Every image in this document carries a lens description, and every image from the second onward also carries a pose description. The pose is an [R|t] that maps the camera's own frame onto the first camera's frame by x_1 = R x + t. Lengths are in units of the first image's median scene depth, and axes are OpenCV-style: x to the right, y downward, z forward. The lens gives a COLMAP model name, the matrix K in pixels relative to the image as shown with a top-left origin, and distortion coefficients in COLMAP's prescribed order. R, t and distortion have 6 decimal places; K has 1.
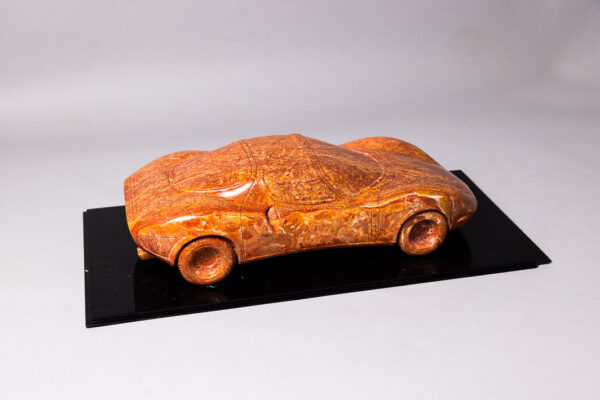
lens RADIAL K [[835.8, 0, 300.0], [0, 835.8, 200.0], [0, 0, 1]] dist [0.002401, 0.004838]
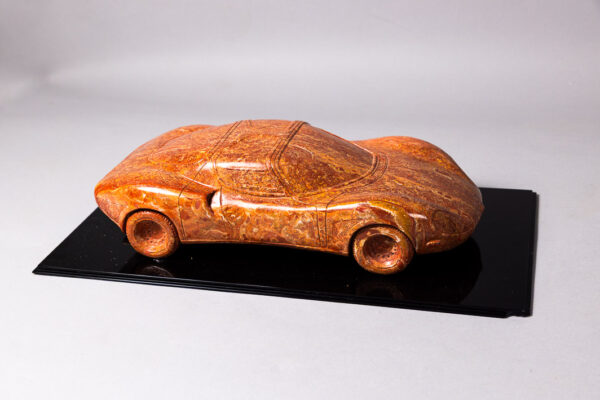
lens RADIAL K [[835.8, 0, 300.0], [0, 835.8, 200.0], [0, 0, 1]] dist [0.002401, 0.004838]
pose [[0.873187, 0.164080, -0.458935, 0.480754], [-0.152680, 0.986320, 0.062137, -0.054893], [0.462853, 0.015813, 0.886294, 0.188559]]
